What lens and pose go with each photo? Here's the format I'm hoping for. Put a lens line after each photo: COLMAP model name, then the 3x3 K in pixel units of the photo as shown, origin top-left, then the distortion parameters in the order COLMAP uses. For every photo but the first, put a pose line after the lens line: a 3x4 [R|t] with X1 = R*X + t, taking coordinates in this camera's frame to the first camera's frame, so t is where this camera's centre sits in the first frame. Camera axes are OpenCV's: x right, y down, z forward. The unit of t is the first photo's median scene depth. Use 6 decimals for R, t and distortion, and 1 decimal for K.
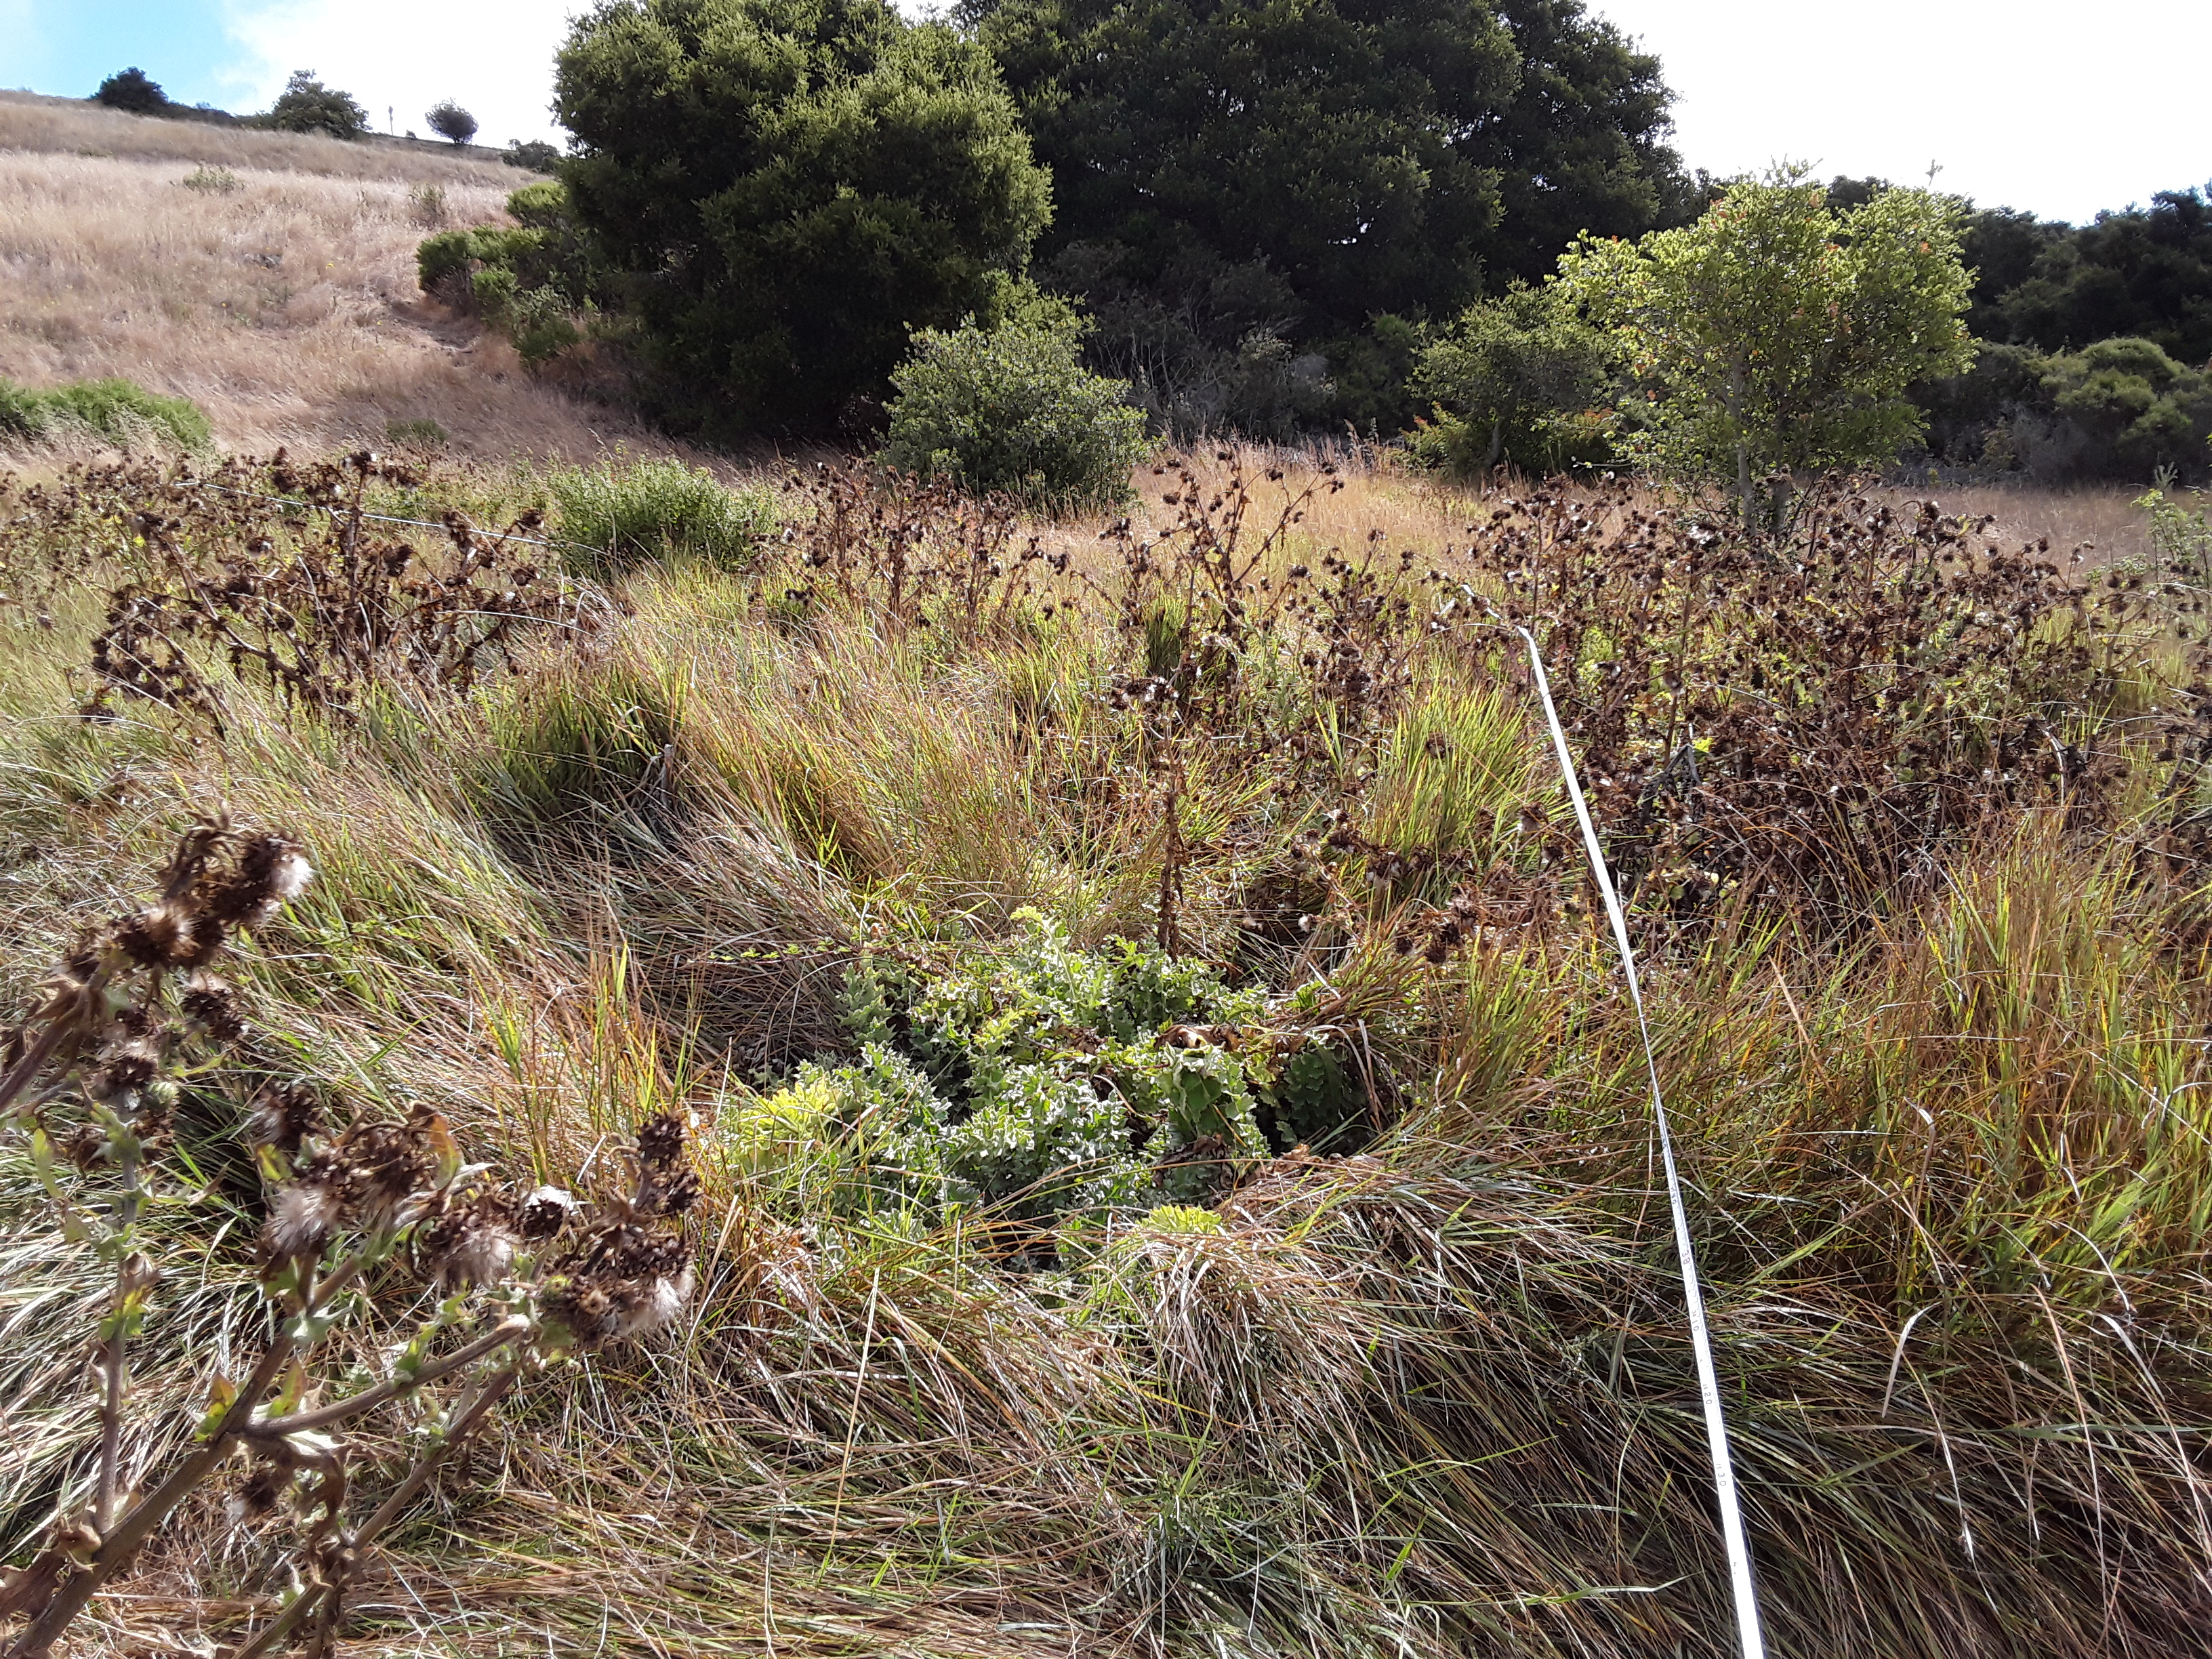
lens RADIAL K [[1791.2, 0, 1105.2], [0, 1791.2, 809.7], [0, 0, 1]] dist [0.122320, -0.204984]
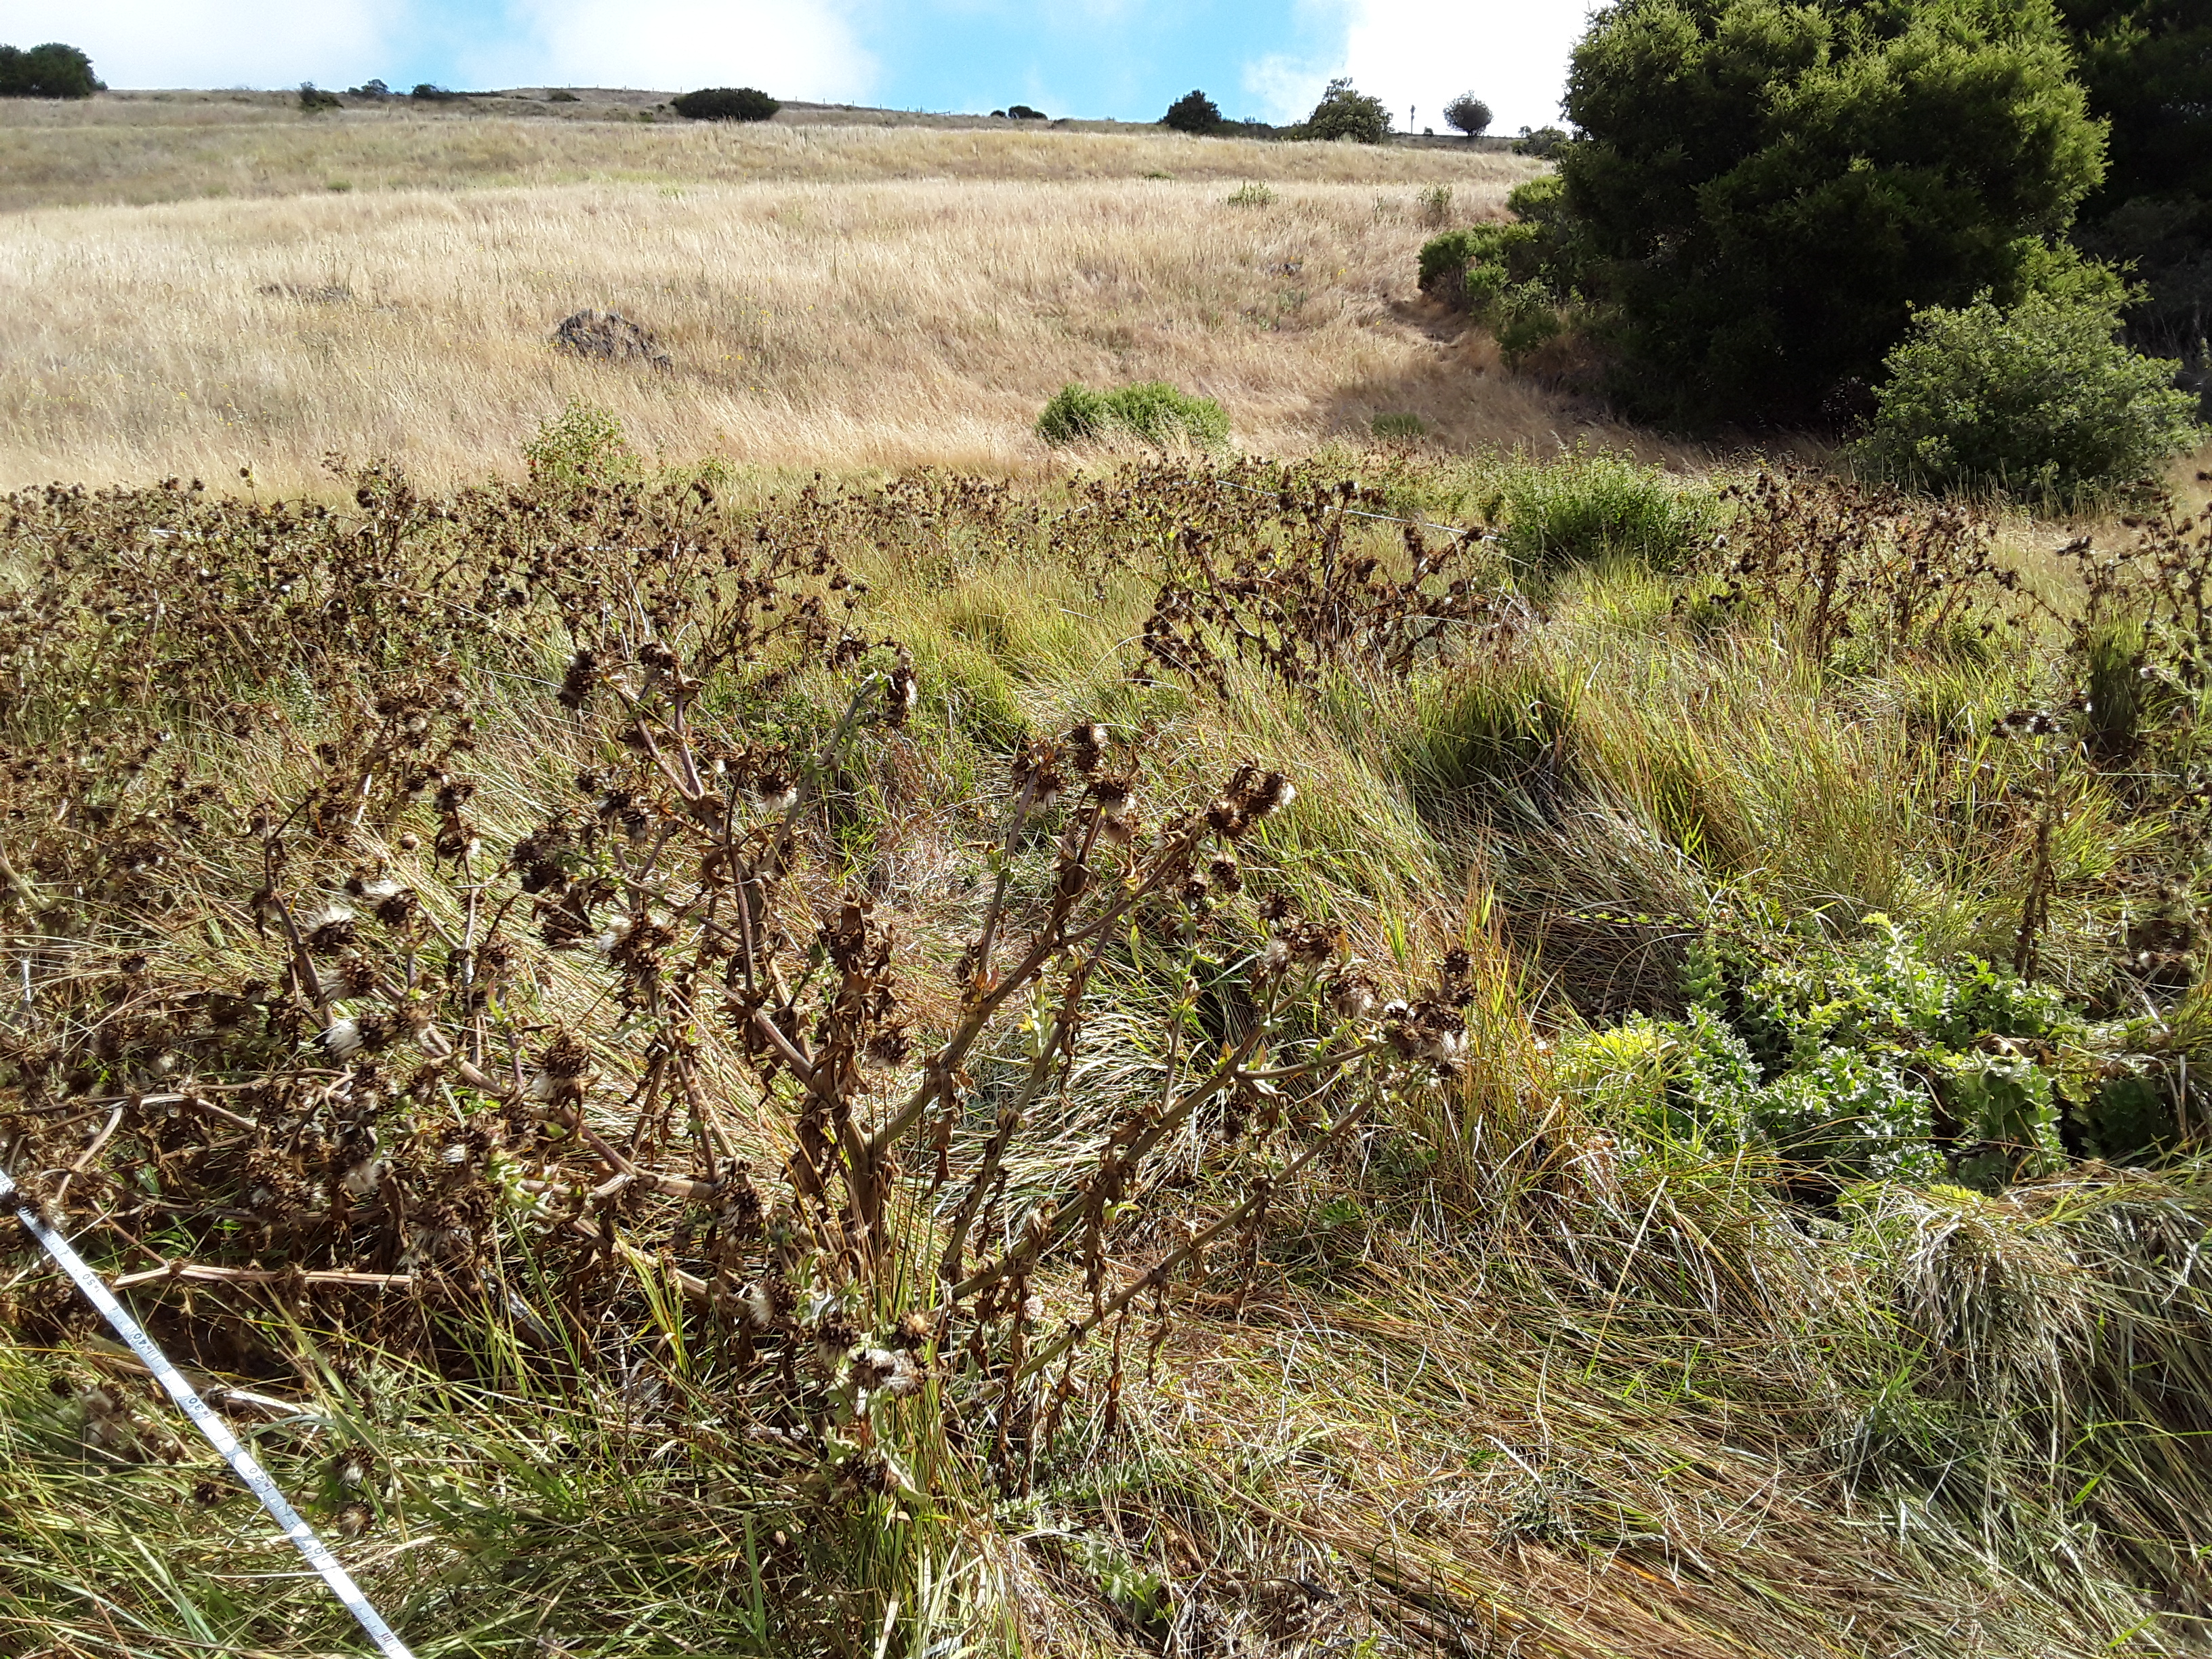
lens RADIAL K [[1791.2, 0, 1105.2], [0, 1791.2, 809.7], [0, 0, 1]] dist [0.122320, -0.204984]
pose [[0.871247, 0.104299, -0.479636, 0.061617], [-0.100207, 0.994378, 0.034209, 0.001362], [0.480507, 0.018258, 0.876801, -0.155839]]
